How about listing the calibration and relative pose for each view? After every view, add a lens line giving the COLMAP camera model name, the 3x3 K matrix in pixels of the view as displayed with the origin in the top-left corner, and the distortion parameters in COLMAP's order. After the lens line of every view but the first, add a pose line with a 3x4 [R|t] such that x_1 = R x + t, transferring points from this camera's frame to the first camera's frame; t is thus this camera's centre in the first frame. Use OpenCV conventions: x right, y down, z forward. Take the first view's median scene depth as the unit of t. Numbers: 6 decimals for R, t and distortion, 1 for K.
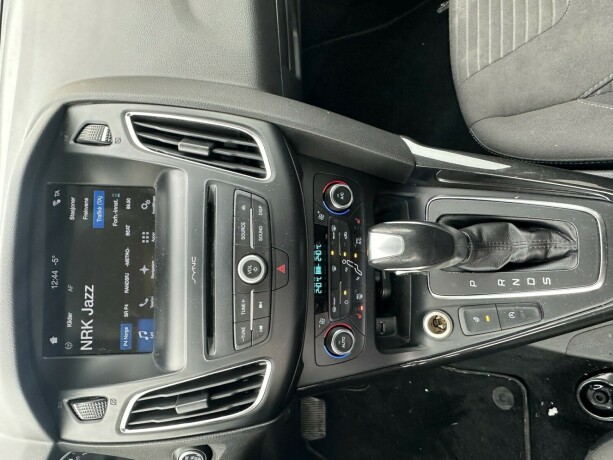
lens RADIAL K [[436.4, 0, 299.8], [0, 436.4, 231.3], [0, 0, 1]] dist [-0.020580, 0.007132]
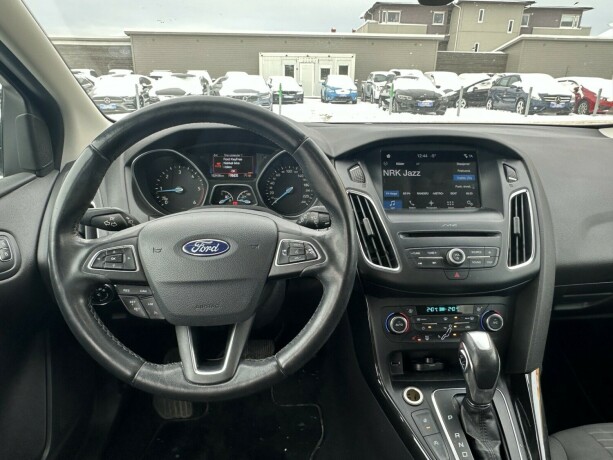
lens RADIAL K [[436.4, 0, 299.8], [0, 436.4, 231.3], [0, 0, 1]] dist [-0.020580, 0.007132]
pose [[0.015527, 0.929776, -0.367797, 0.359315], [-0.999574, 0.023526, 0.017274, 0.582018], [0.024714, 0.367372, 0.929746, -0.538268]]
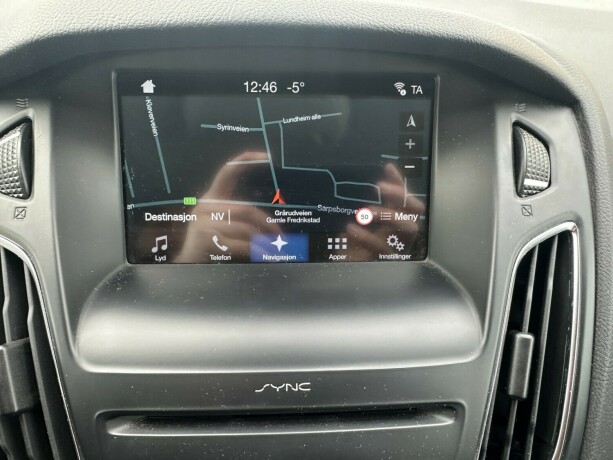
lens RADIAL K [[436.4, 0, 299.8], [0, 436.4, 231.3], [0, 0, 1]] dist [-0.020580, 0.007132]
pose [[0.009378, 0.999383, -0.033847, -0.364081], [-0.999954, 0.009439, 0.001642, 0.062198], [0.001961, 0.033831, 0.999426, 0.458320]]
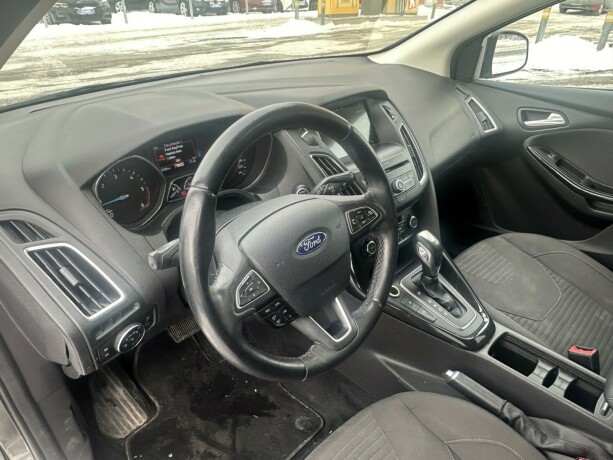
lens RADIAL K [[449.7, 0, 306.5], [0, 449.7, 230.0], [0, 0, 1]] dist [-0.029726, -0.001854]
pose [[0.453858, 0.890881, -0.018540, -0.071901], [-0.732510, 0.361167, -0.577050, 1.694547], [-0.507388, 0.275479, 0.816498, -0.557581]]
